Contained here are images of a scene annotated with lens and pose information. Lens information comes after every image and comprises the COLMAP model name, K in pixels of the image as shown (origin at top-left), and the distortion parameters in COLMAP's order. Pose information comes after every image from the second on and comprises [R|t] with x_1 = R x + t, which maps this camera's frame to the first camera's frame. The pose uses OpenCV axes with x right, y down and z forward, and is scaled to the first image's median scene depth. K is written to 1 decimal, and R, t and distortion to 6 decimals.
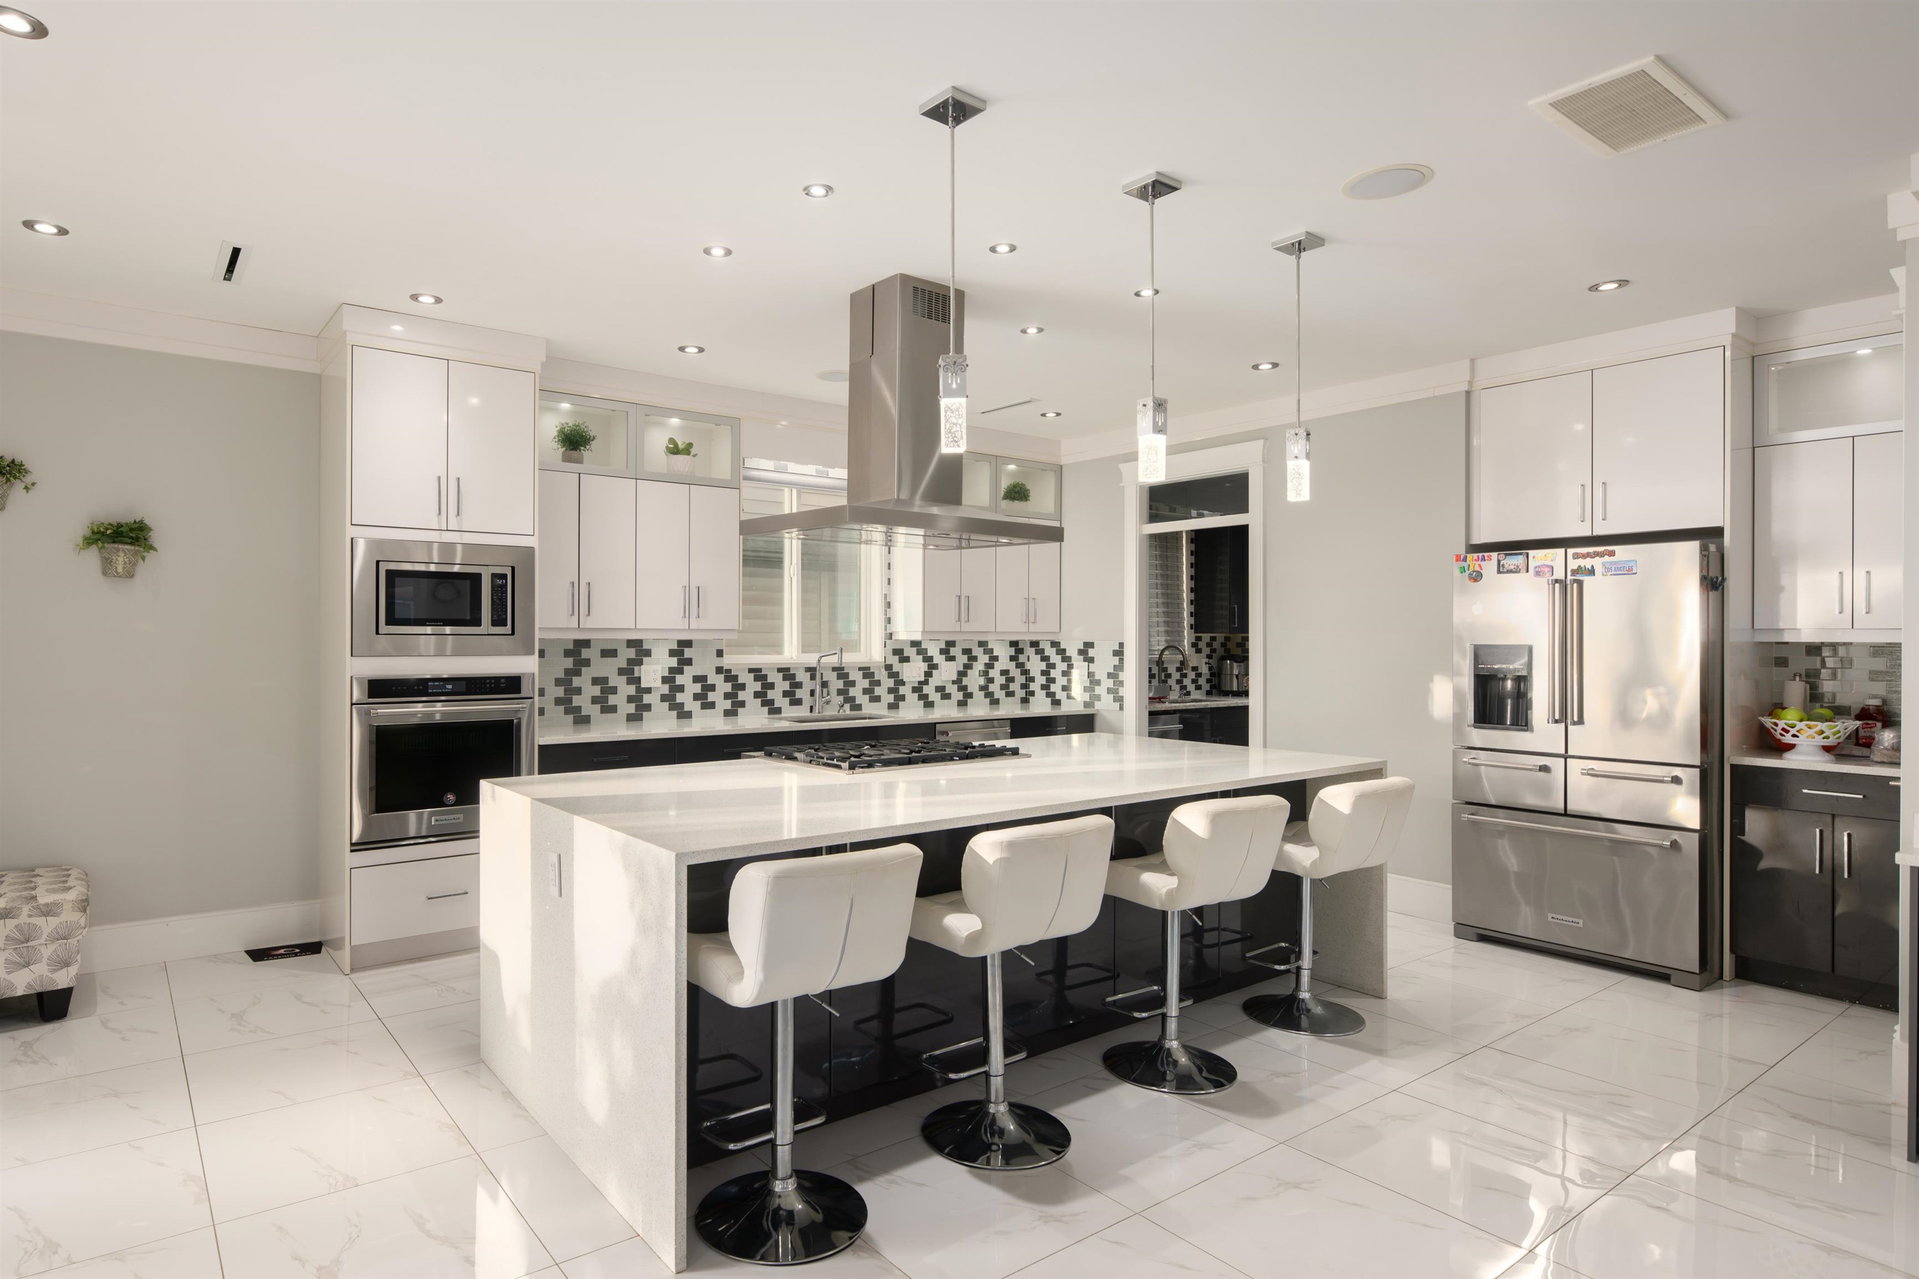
lens RADIAL K [[1051.1, 0, 841.9], [0, 1051.1, 640.7], [0, 0, 1]] dist [0.003591, 0.001220]
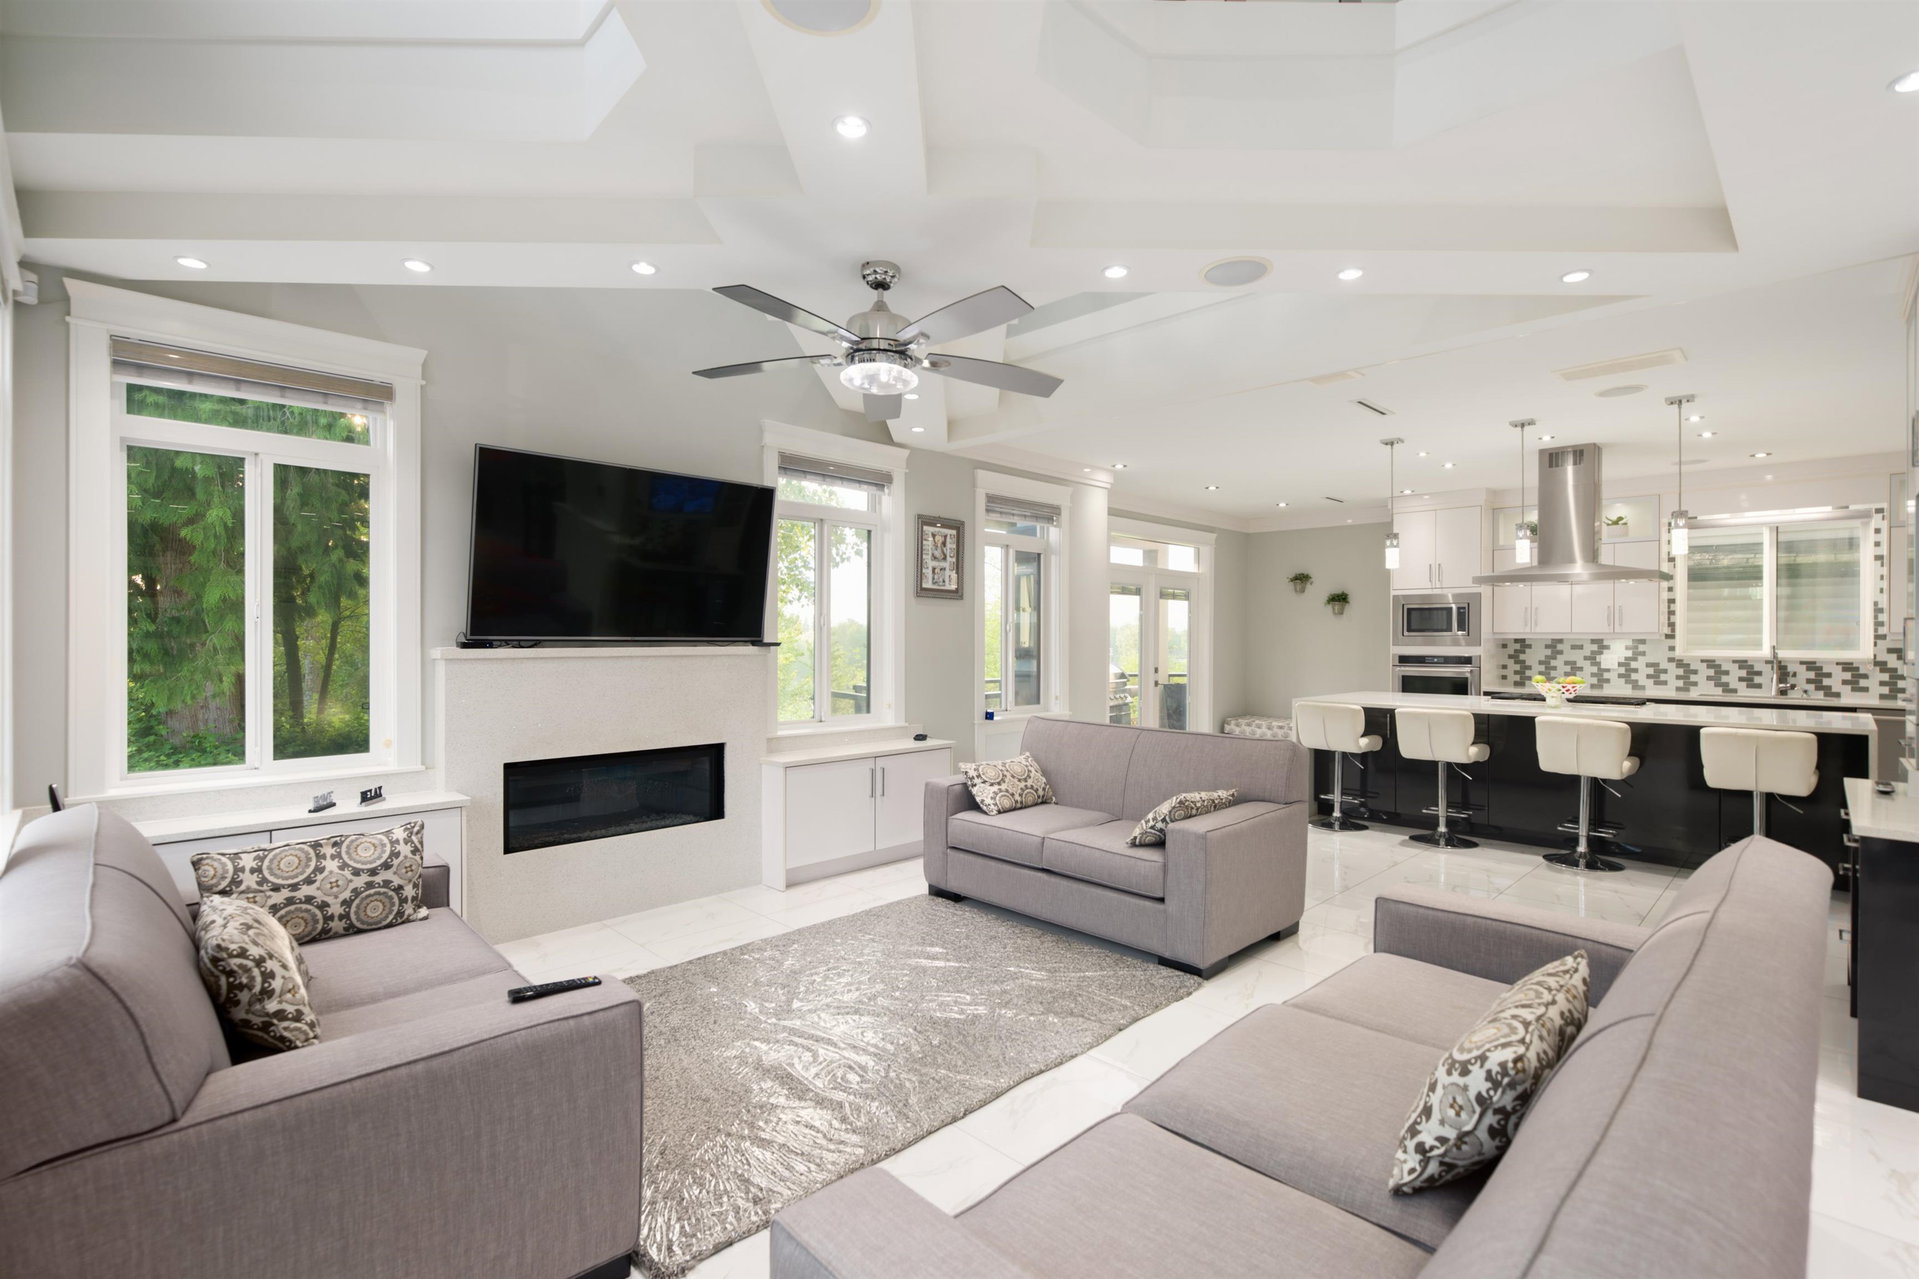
lens RADIAL K [[875.6, 0, 957.9], [0, 875.6, 634.1], [0, 0, 1]] dist [-0.007107, 0.004039]
pose [[0.163222, -0.005883, -0.986572, 0.947531], [-0.007381, 0.999947, -0.007184, 0.007859], [0.986562, 0.008455, 0.163170, -0.207924]]
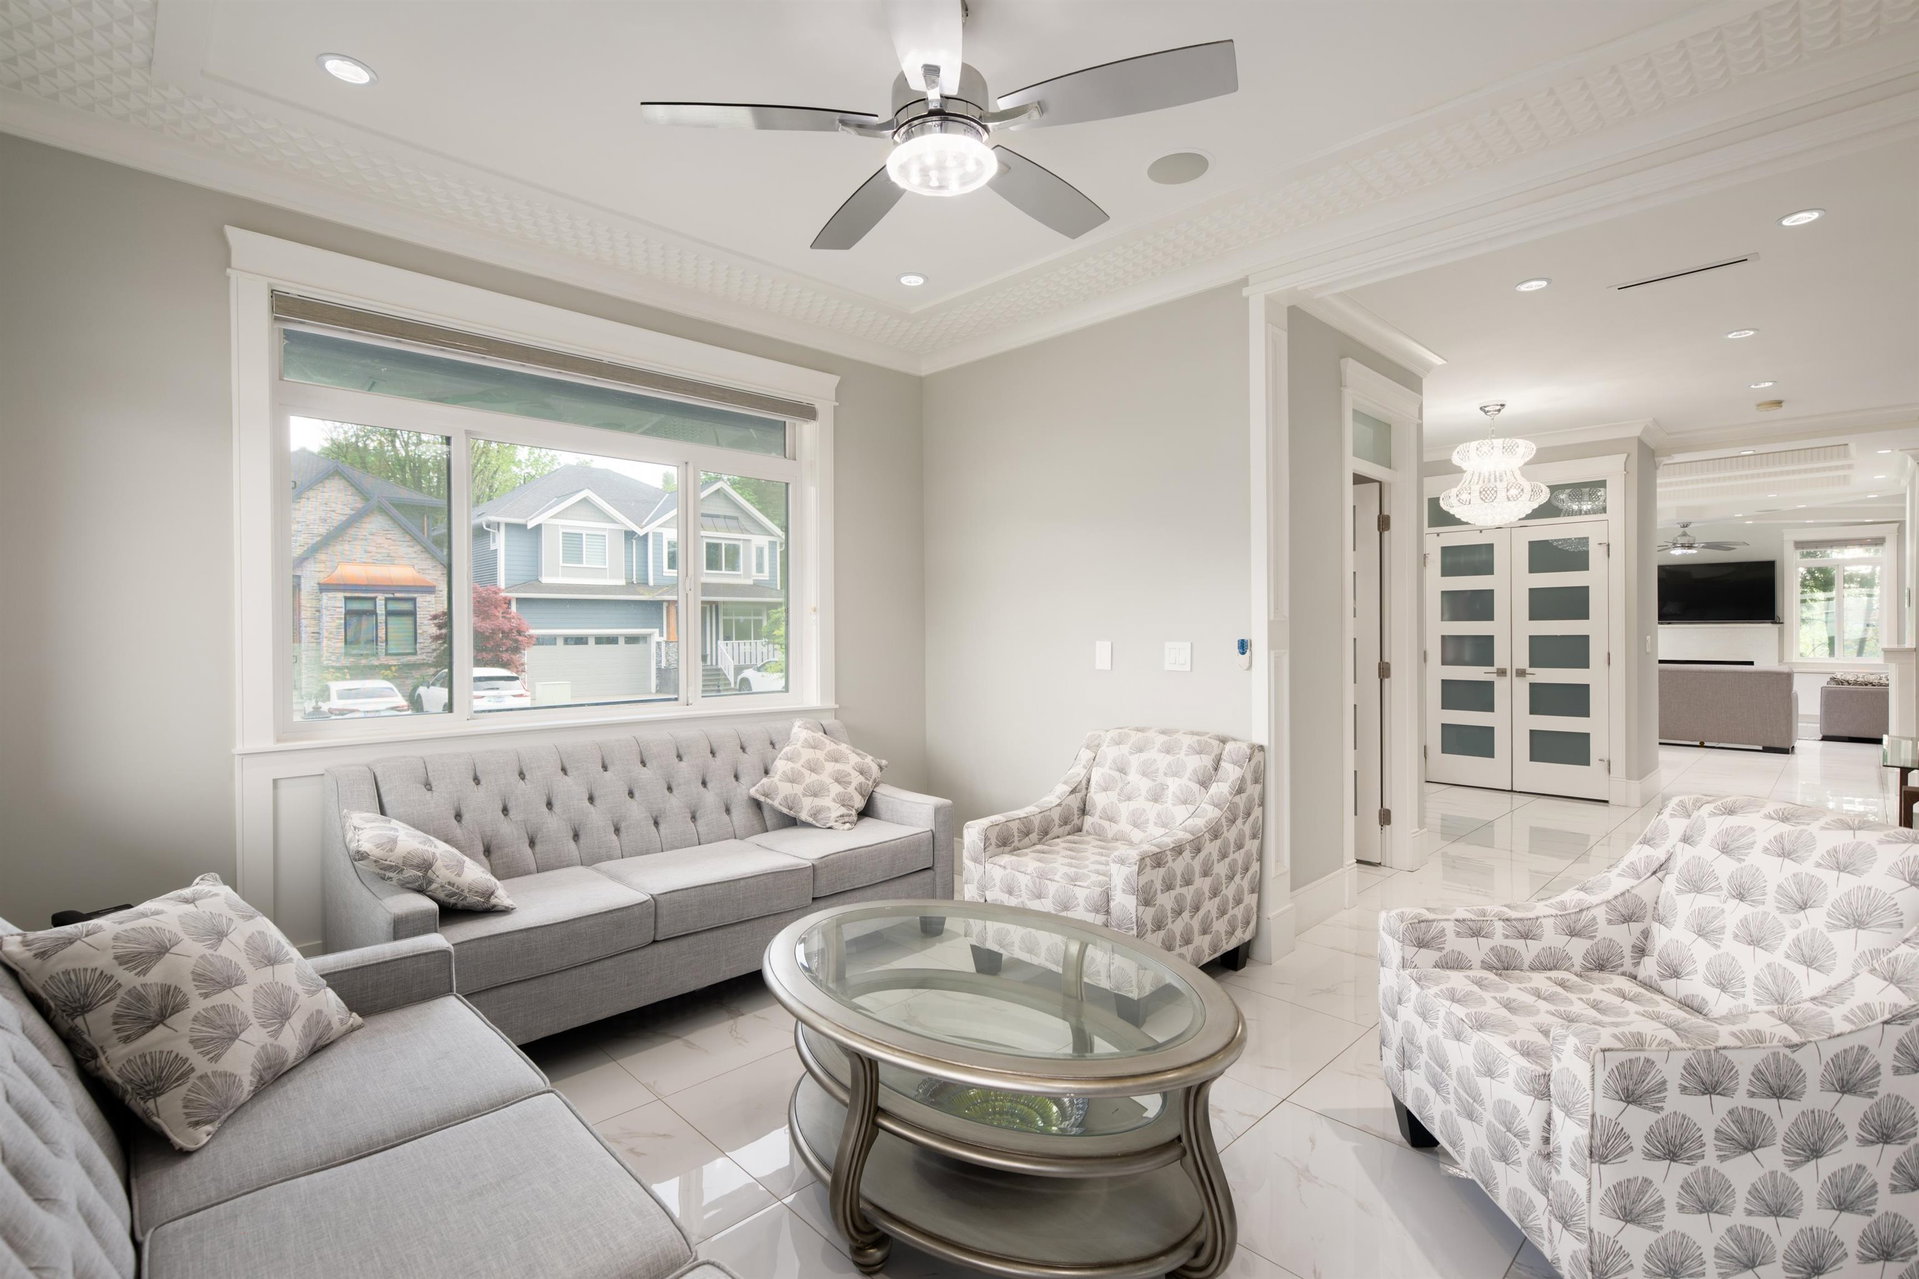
lens RADIAL K [[875.6, 0, 966.2], [0, 875.6, 635.5], [0, 0, 1]] dist [-0.007107, 0.004039]
pose [[-0.987371, 0.004067, -0.158370, 2.268648], [0.002367, 0.999938, 0.010921, 0.015468], [0.158405, 0.010408, -0.987319, 1.429667]]
